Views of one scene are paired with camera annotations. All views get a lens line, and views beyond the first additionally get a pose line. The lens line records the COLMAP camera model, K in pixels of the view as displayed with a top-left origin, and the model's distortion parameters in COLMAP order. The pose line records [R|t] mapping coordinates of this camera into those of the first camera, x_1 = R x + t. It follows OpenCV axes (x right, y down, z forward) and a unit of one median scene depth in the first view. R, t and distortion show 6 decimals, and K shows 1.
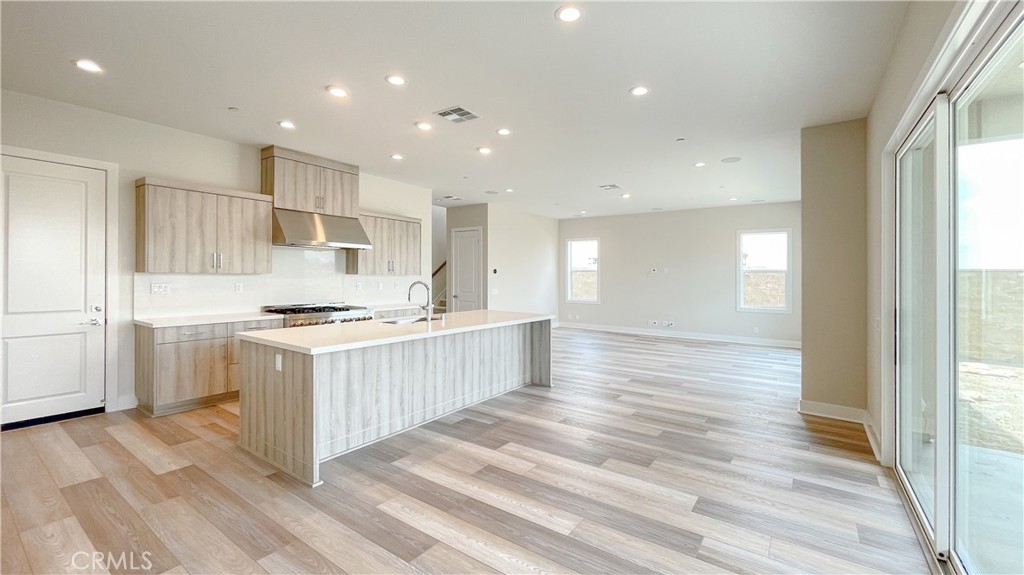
lens RADIAL K [[419.9, 0, 508.7], [0, 419.9, 268.6], [0, 0, 1]] dist [-0.000096, -0.000020]
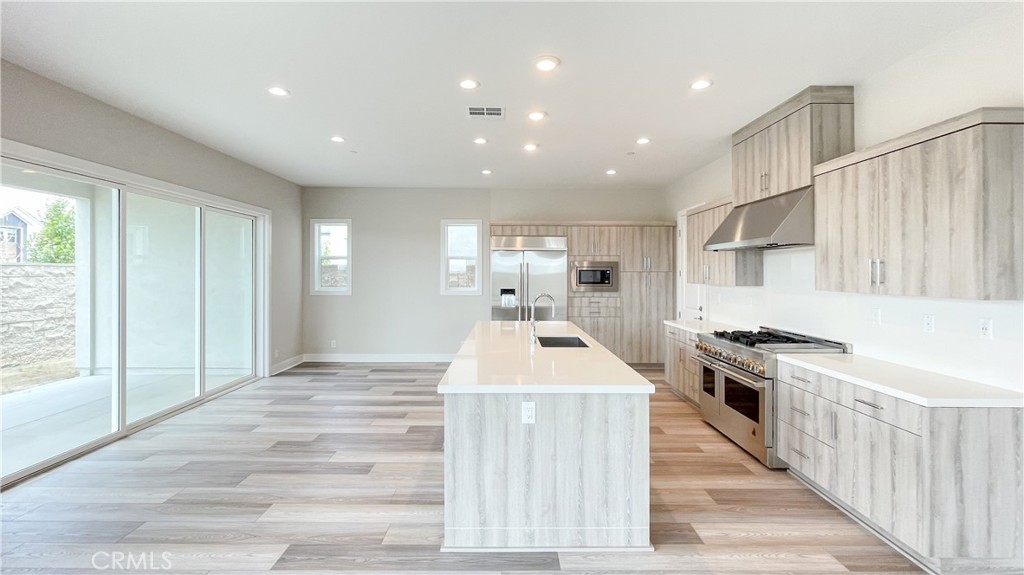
lens RADIAL K [[457.9, 0, 512.0], [0, 457.9, 287.5], [0, 0, 1]] dist [-0.000445, -0.000001]
pose [[-0.811228, -0.000617, -0.584729, 0.475662], [-0.003106, 0.999990, 0.003254, 0.015054], [0.584721, 0.004456, -0.811222, 2.096800]]
